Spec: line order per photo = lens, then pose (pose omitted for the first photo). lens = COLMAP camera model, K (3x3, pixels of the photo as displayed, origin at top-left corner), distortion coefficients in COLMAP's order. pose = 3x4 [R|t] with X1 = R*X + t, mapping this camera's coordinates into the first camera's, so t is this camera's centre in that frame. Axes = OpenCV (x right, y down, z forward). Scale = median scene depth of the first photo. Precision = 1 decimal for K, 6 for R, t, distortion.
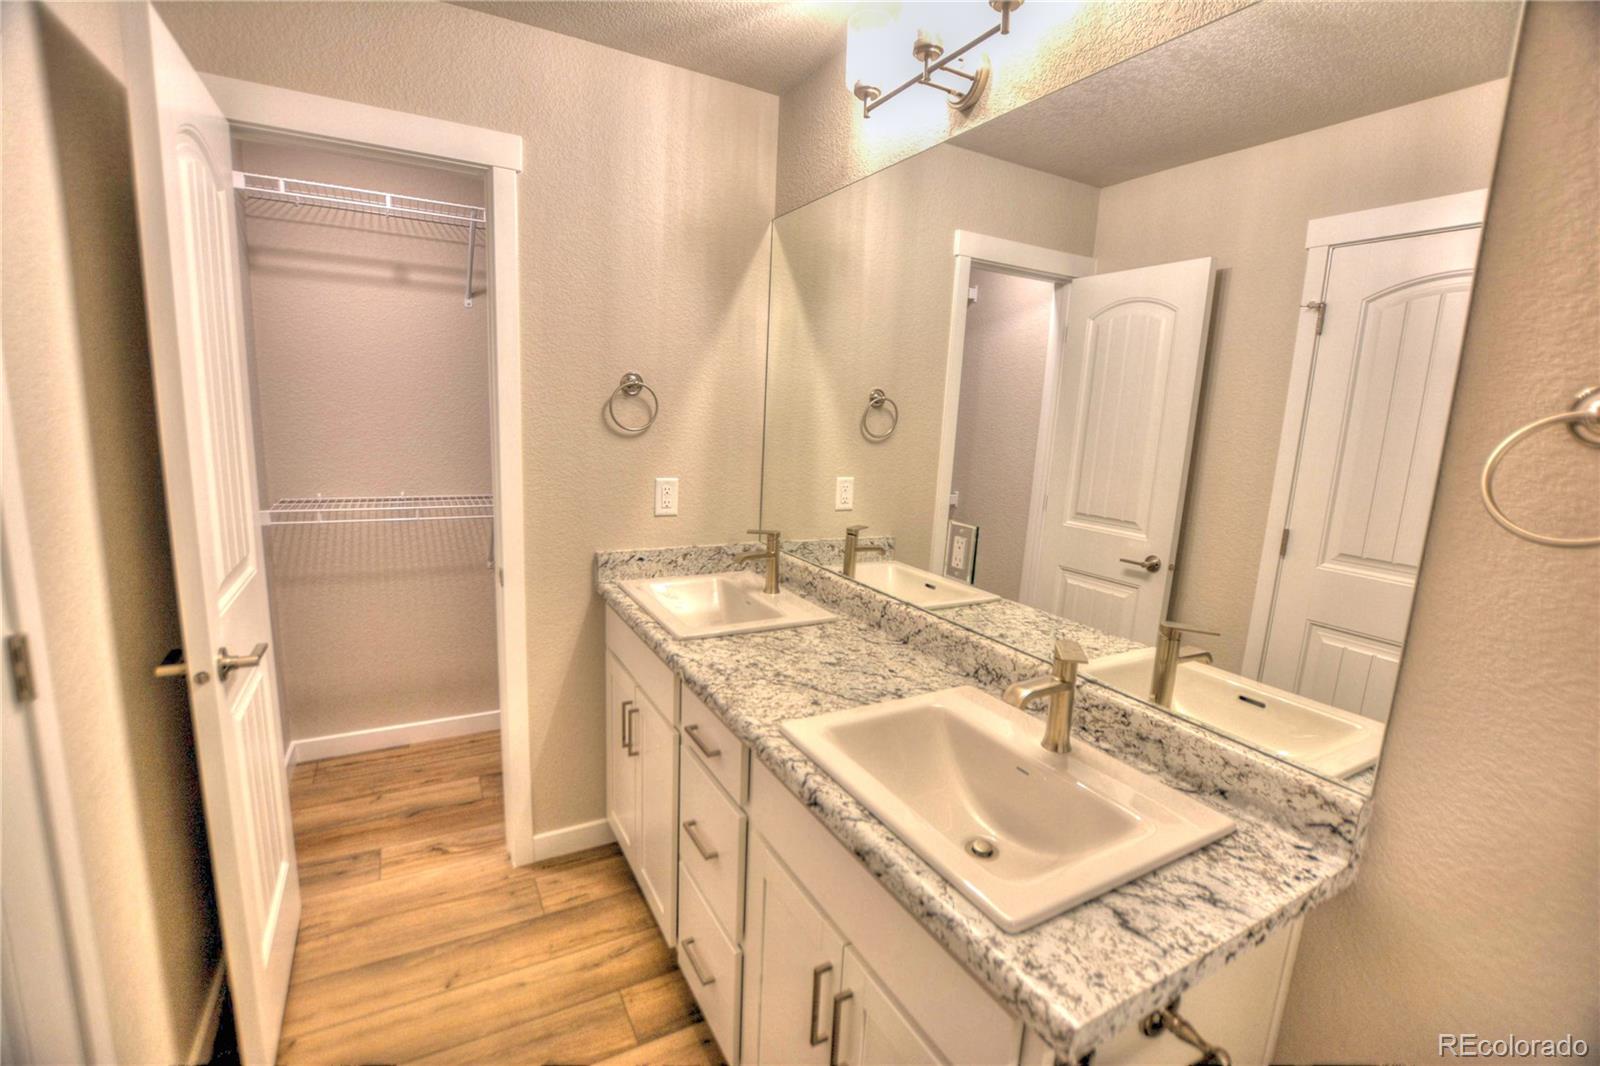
lens RADIAL K [[702.1, 0, 791.1], [0, 702.1, 525.7], [0, 0, 1]] dist [-0.031150, 0.001895]
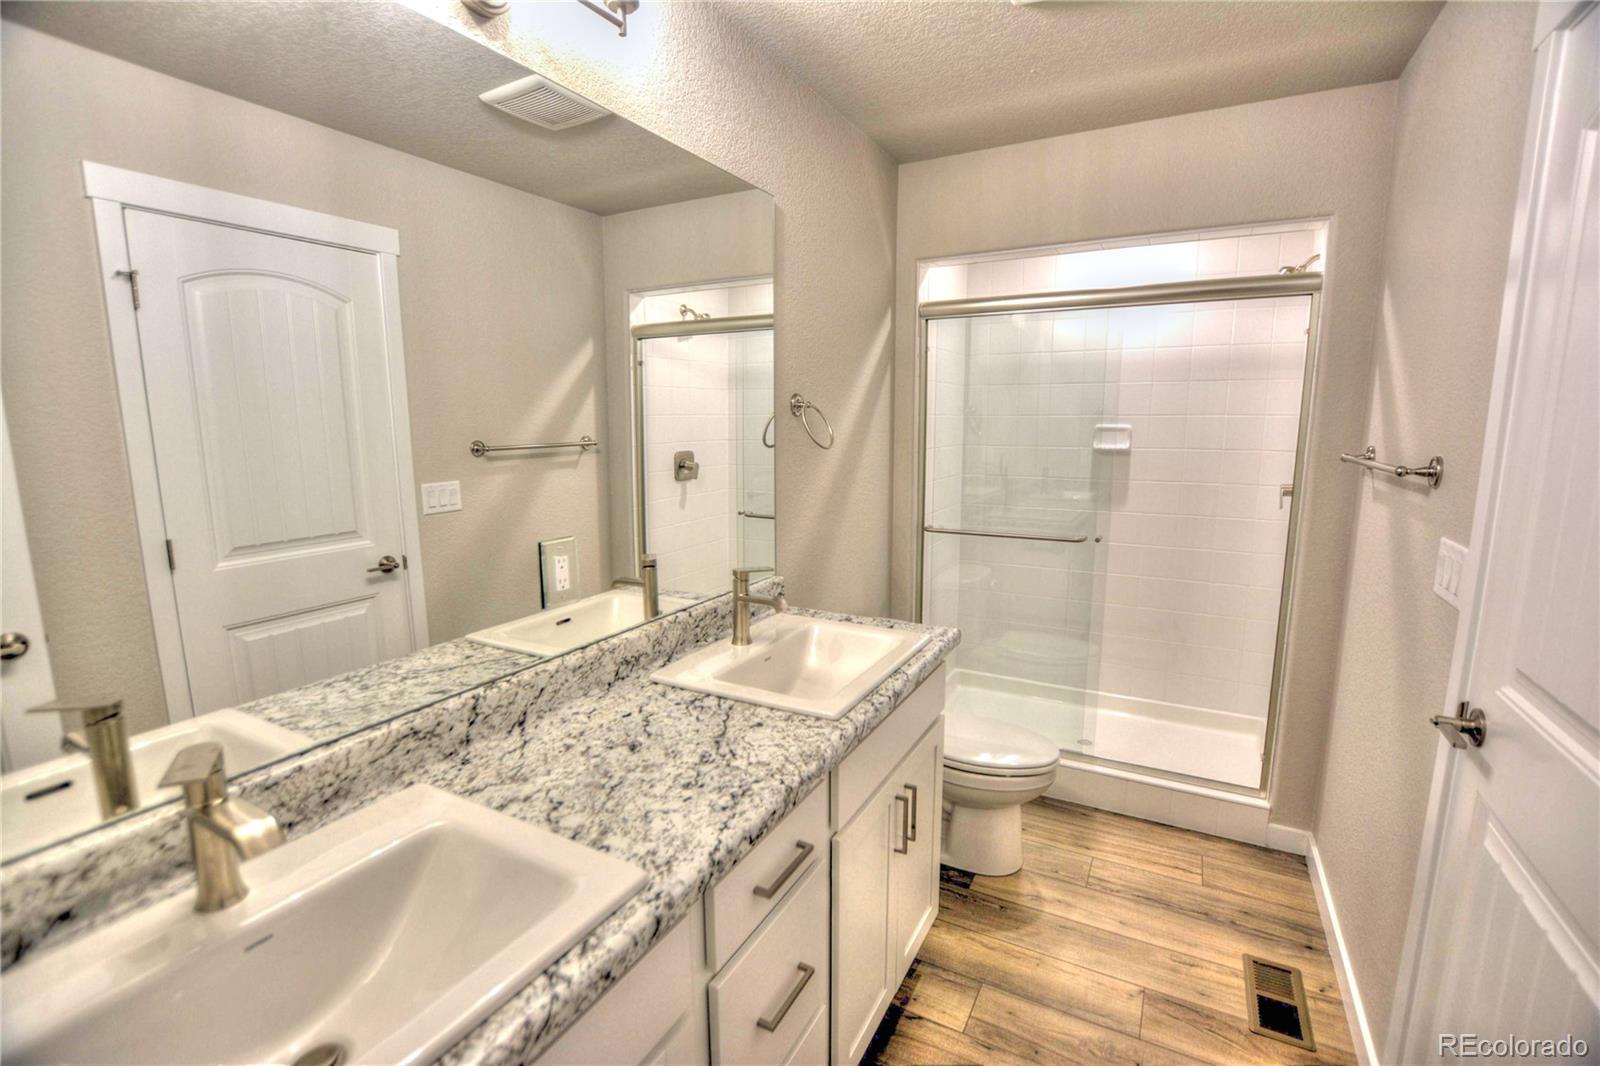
lens RADIAL K [[702.1, 0, 793.7], [0, 702.1, 542.6], [0, 0, 1]] dist [-0.031150, 0.001895]
pose [[-0.528947, -0.186740, 0.827855, -0.613521], [0.124590, 0.947834, 0.293409, -0.213277], [-0.839460, 0.258340, -0.478088, 1.134170]]
